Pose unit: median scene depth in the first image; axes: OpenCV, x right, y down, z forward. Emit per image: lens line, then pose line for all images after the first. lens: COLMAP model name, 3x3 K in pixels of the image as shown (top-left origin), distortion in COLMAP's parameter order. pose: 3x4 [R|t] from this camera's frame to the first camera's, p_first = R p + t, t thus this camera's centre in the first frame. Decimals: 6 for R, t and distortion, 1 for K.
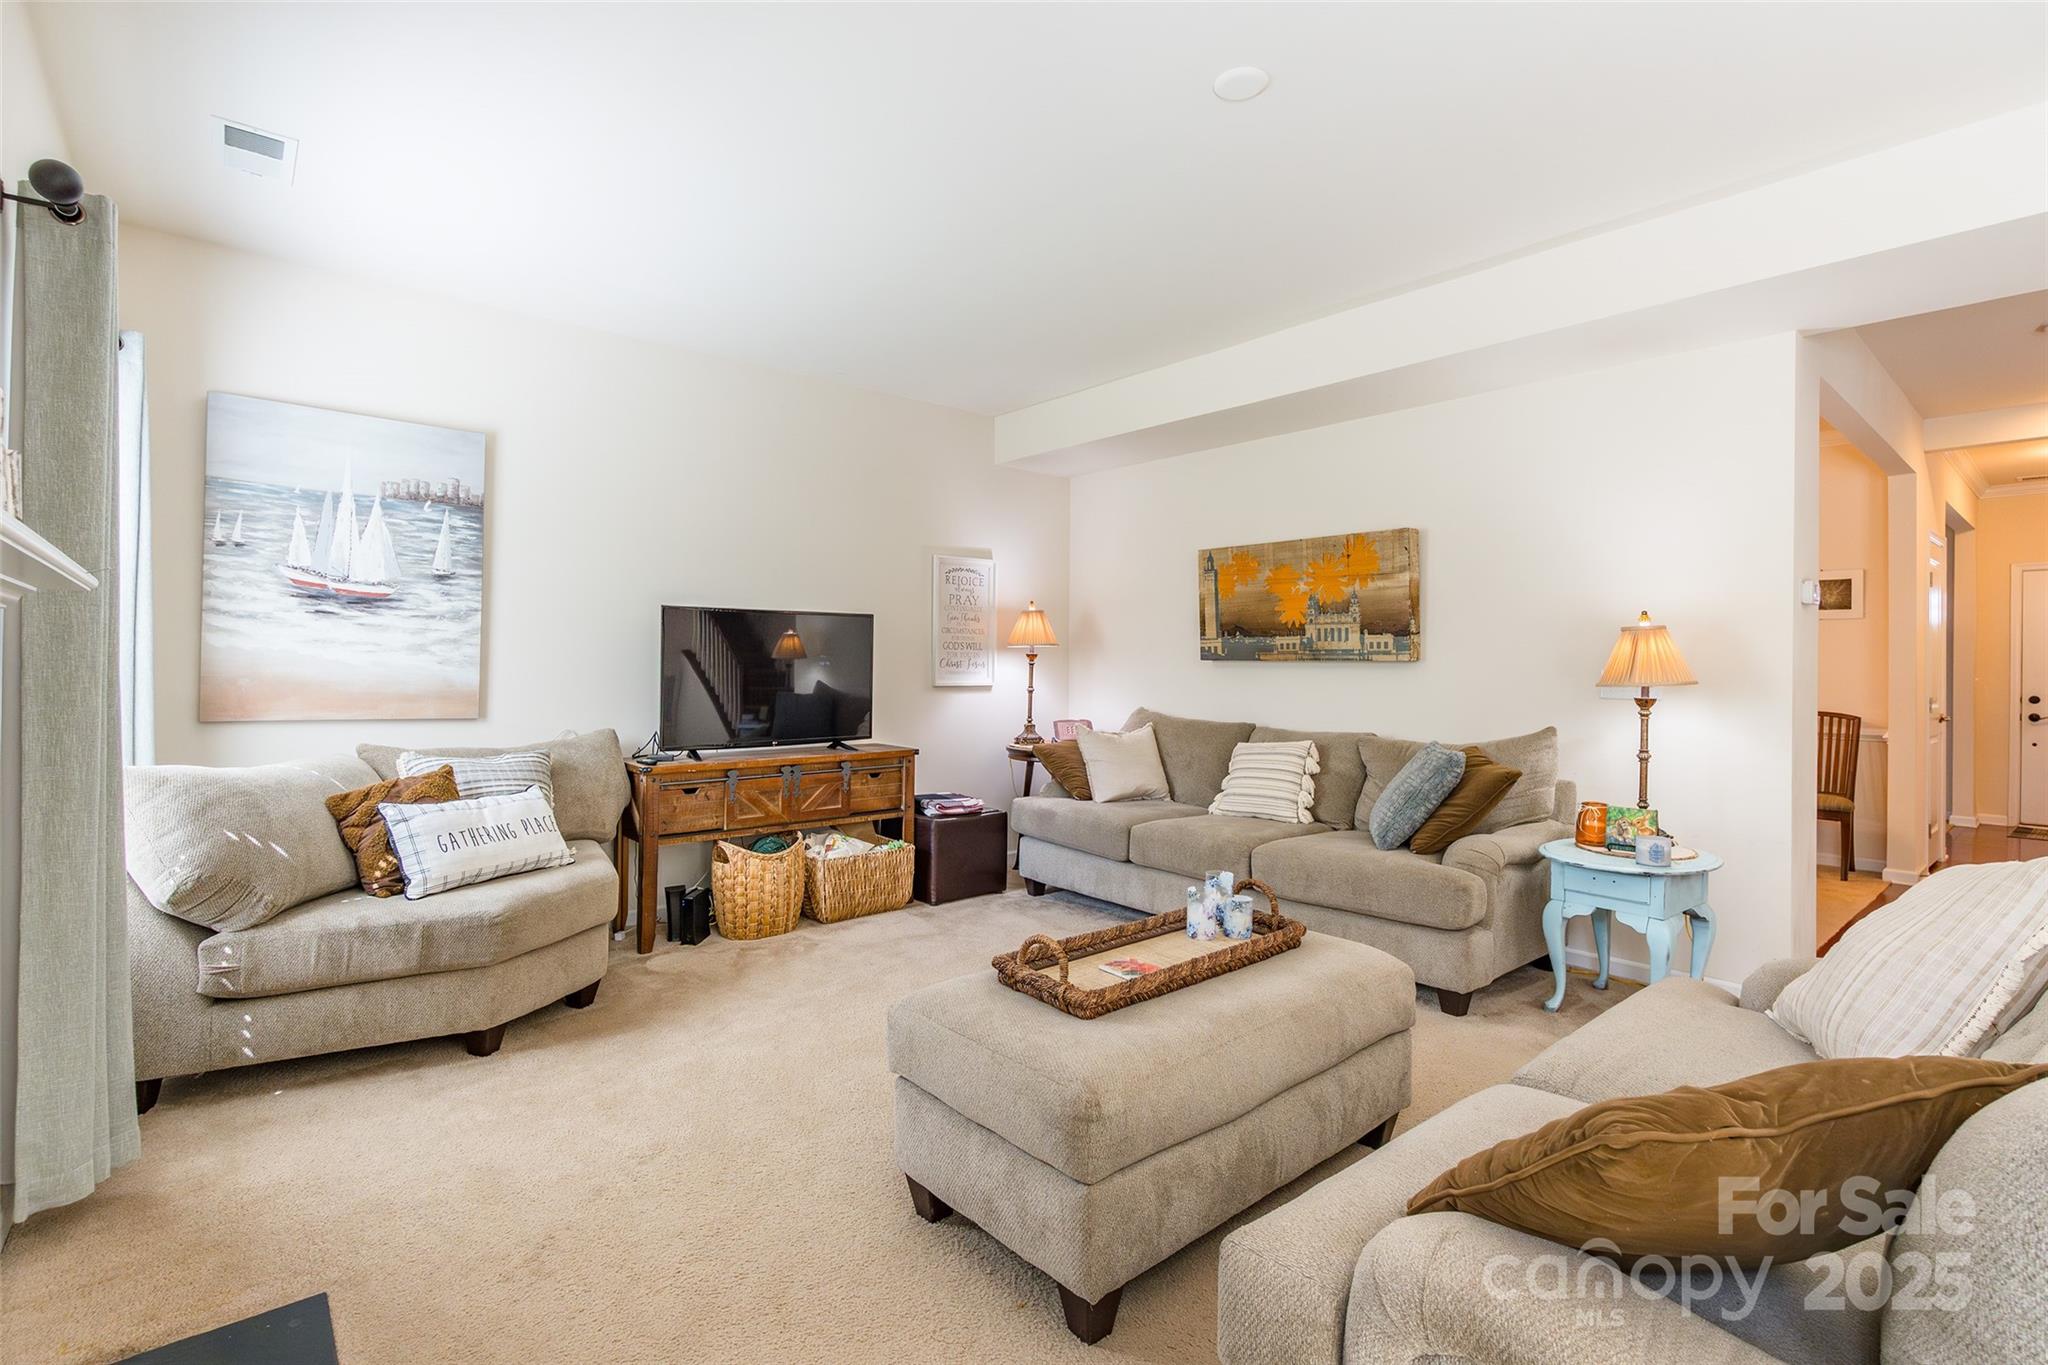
lens RADIAL K [[954.0, 0, 1020.7], [0, 954.0, 660.8], [0, 0, 1]] dist [-0.004345, -0.000739]
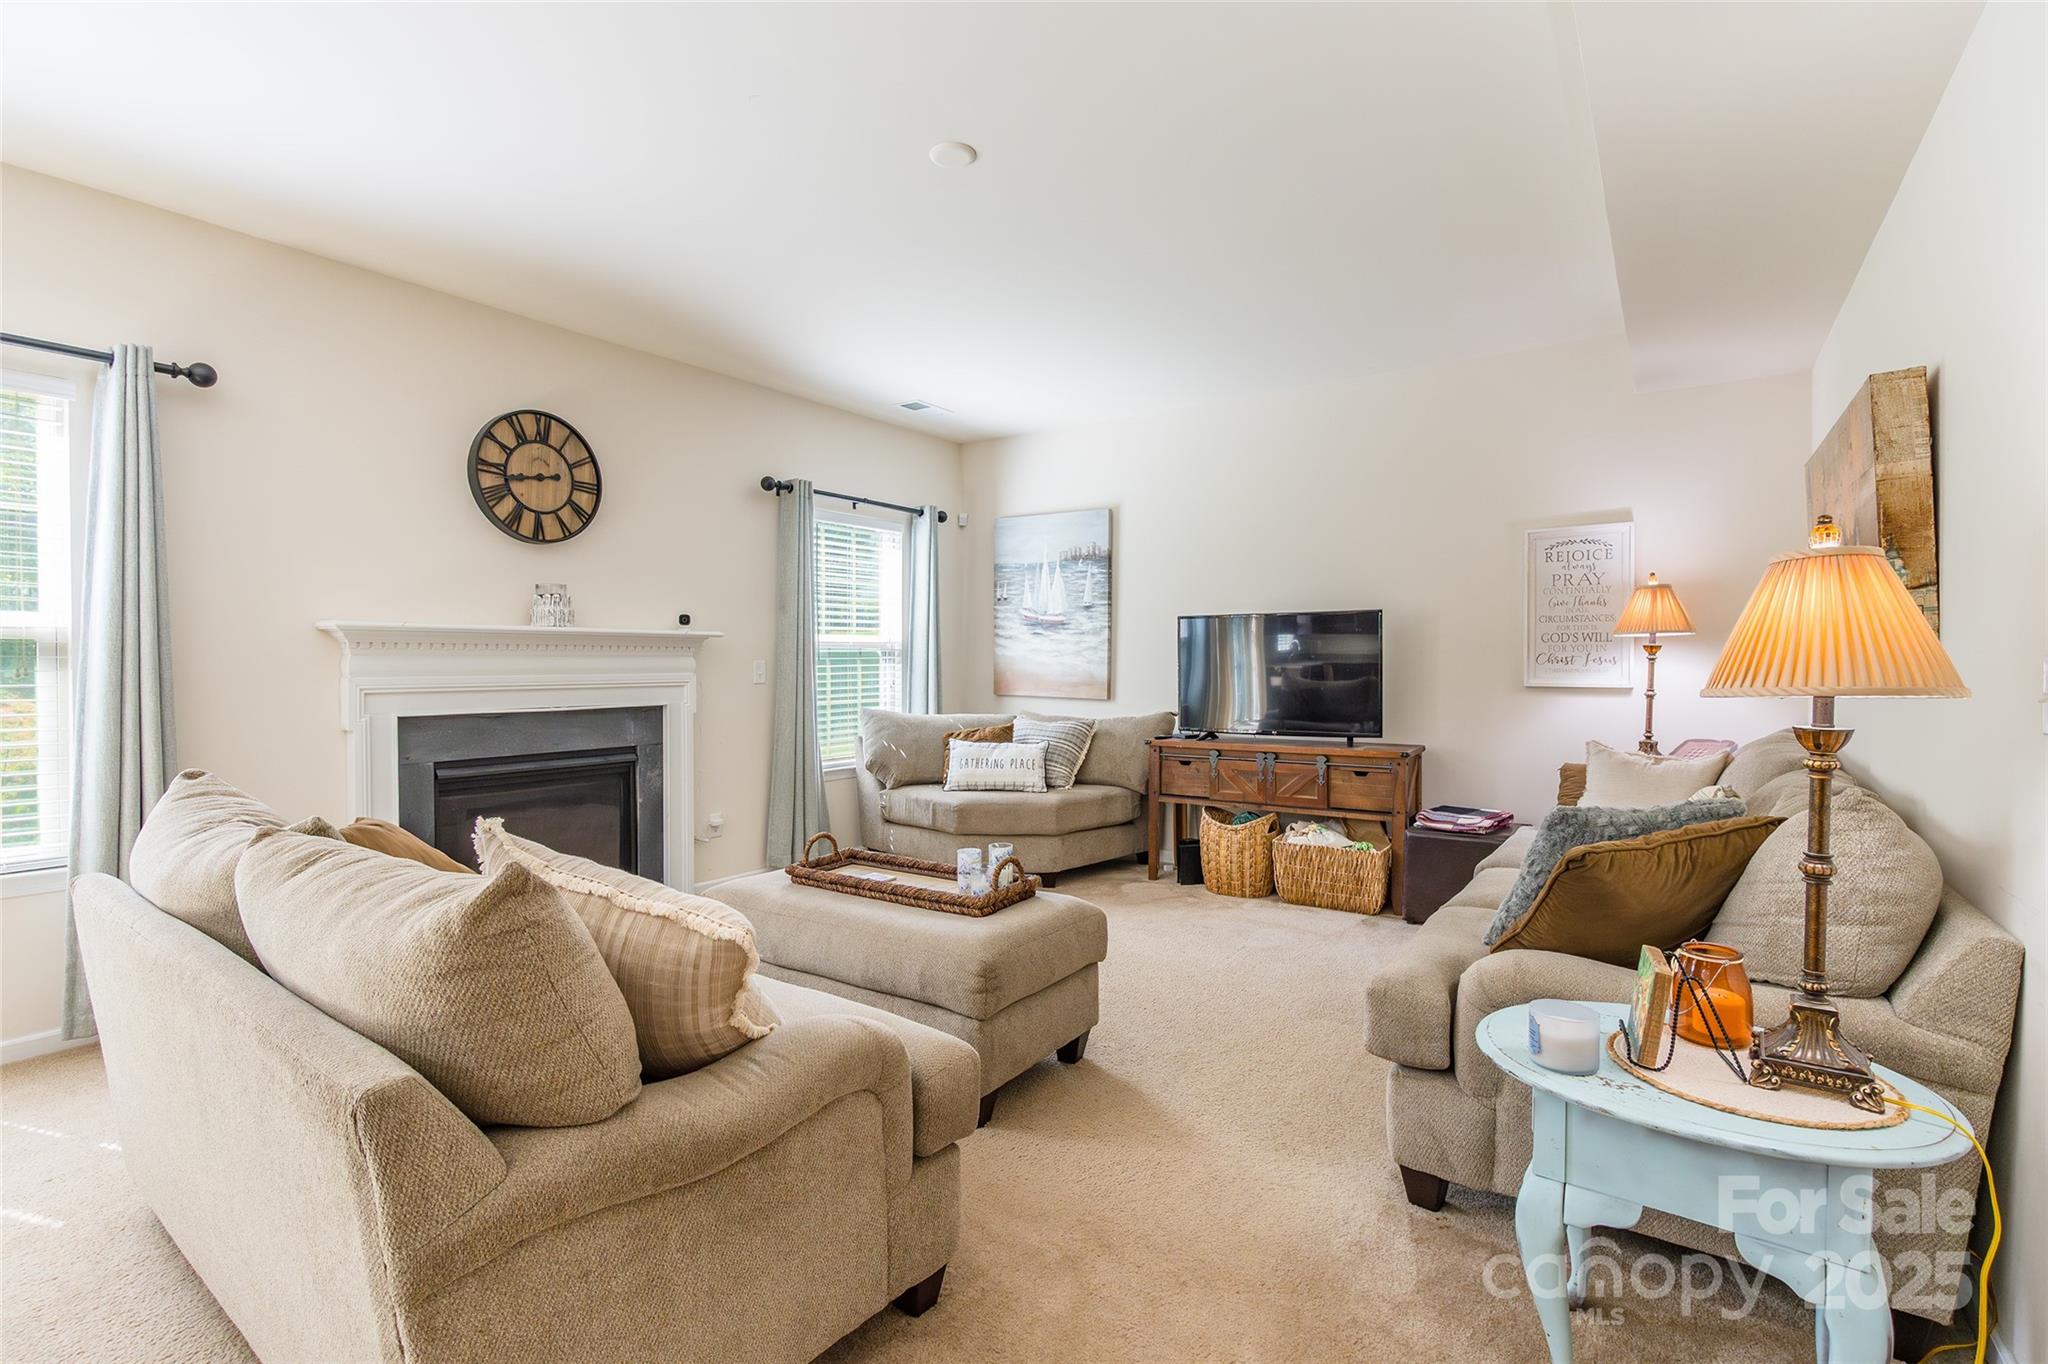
lens RADIAL K [[961.4, 0, 1024.0], [0, 961.4, 682.0], [0, 0, 1]] dist [-0.019661, 0.001514]
pose [[0.237444, 0.012379, -0.971322, 0.827348], [0.006644, 0.999875, 0.014367, 0.009968], [0.971379, -0.009865, 0.237332, 0.489928]]
